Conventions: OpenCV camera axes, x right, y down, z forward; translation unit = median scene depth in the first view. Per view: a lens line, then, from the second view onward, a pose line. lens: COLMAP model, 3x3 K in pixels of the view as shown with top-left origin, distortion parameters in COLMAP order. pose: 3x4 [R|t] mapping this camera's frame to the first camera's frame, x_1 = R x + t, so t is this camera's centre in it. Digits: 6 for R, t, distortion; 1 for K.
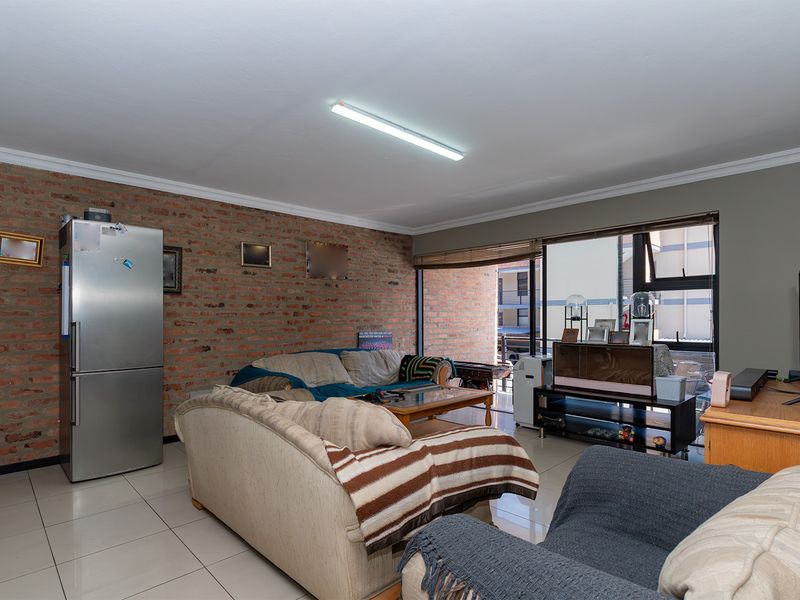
lens RADIAL K [[463.3, 0, 398.9], [0, 463.3, 311.6], [0, 0, 1]] dist [0.003445, 0.000958]
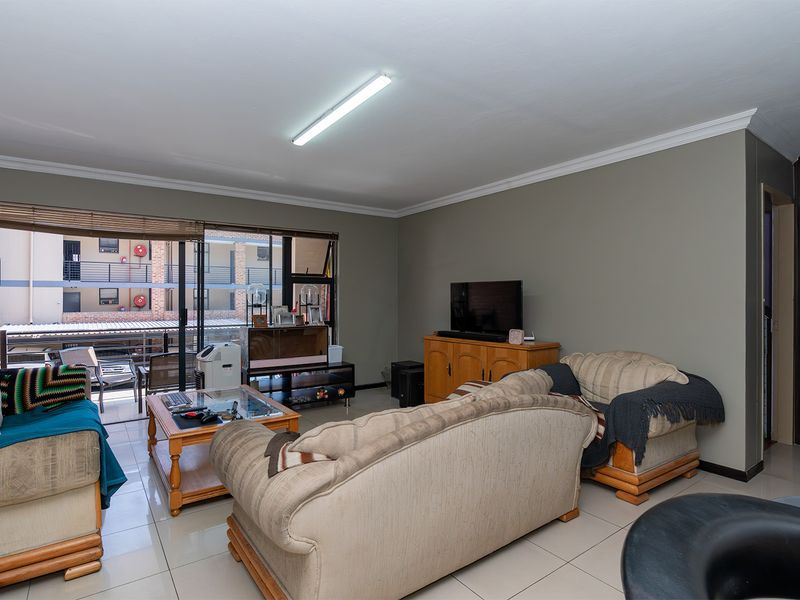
lens RADIAL K [[433.5, 0, 400.0], [0, 433.5, 300.0], [0, 0, 1]] dist [-0.028861, 0.000545]
pose [[0.110676, -0.002884, 0.993852, -0.589462], [-0.012564, 0.999912, 0.004301, -0.007028], [-0.993777, -0.012963, 0.110630, 0.547949]]
